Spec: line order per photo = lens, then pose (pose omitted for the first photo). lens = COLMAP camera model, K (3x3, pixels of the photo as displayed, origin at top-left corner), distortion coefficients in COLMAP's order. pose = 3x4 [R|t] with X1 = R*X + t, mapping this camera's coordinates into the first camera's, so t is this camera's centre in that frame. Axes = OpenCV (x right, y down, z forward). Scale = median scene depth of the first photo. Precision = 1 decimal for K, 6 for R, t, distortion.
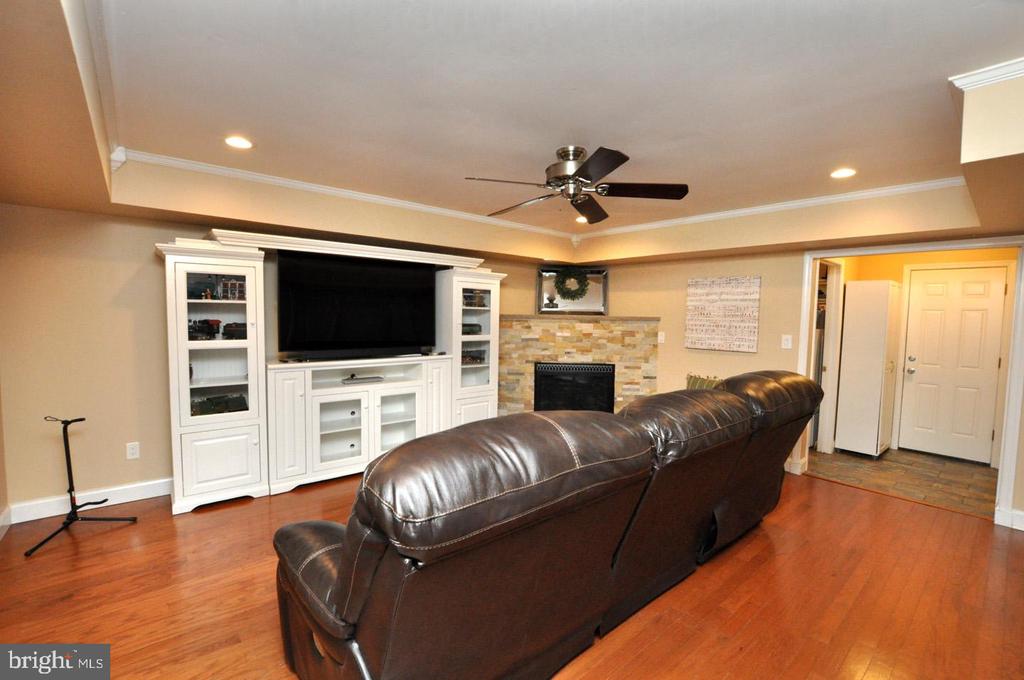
lens RADIAL K [[450.2, 0, 512.0], [0, 450.2, 340.0], [0, 0, 1]] dist [-0.025744, 0.000330]
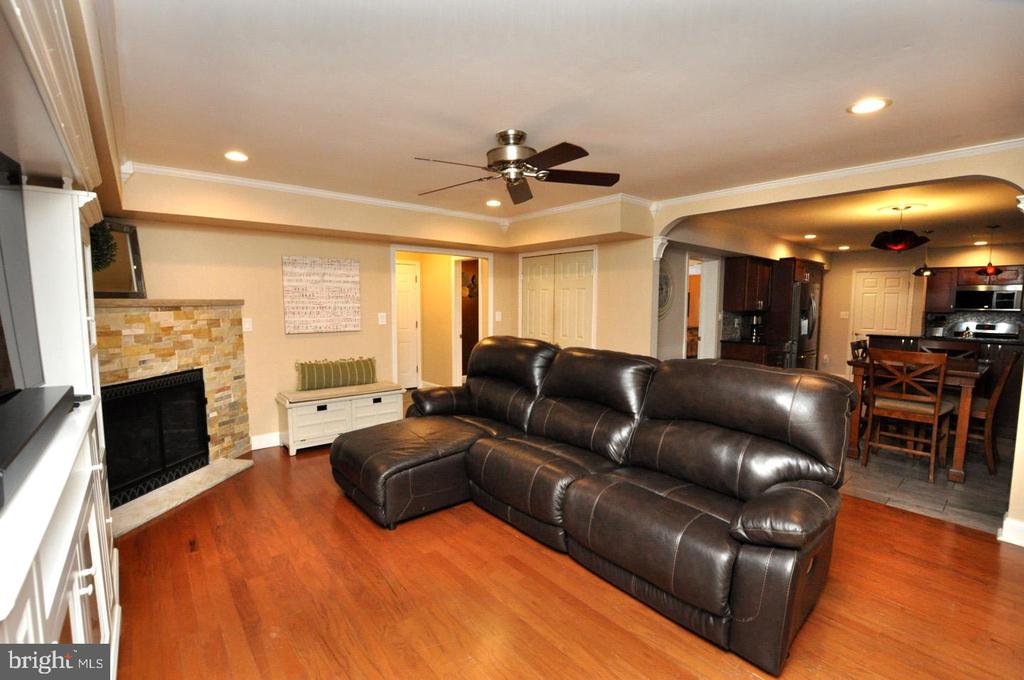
lens RADIAL K [[450.2, 0, 512.0], [0, 450.2, 340.0], [0, 0, 1]] dist [-0.025744, 0.000330]
pose [[0.001690, -0.103395, 0.994639, -0.515183], [0.051591, 0.993325, 0.103170, -0.040542], [-0.998667, 0.051140, 0.007013, 0.579689]]
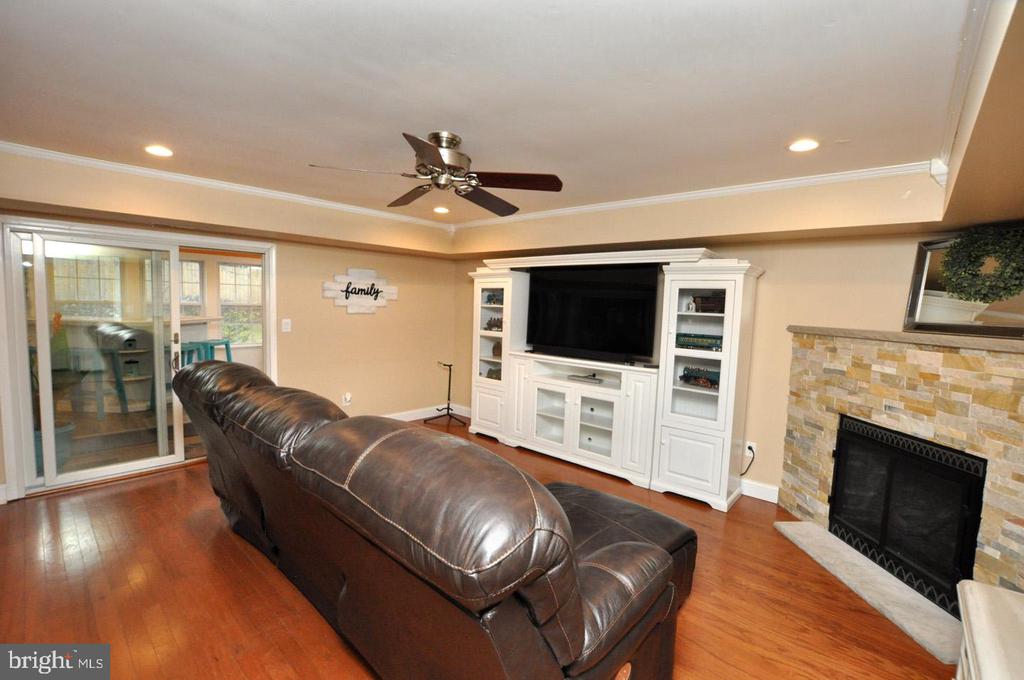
lens RADIAL K [[450.2, 0, 512.0], [0, 450.2, 340.0], [0, 0, 1]] dist [-0.025744, 0.000330]
pose [[0.130732, 0.061360, -0.989517, 0.619728], [-0.091652, 0.994557, 0.049563, -0.035956], [0.987172, 0.084212, 0.135644, 0.593421]]
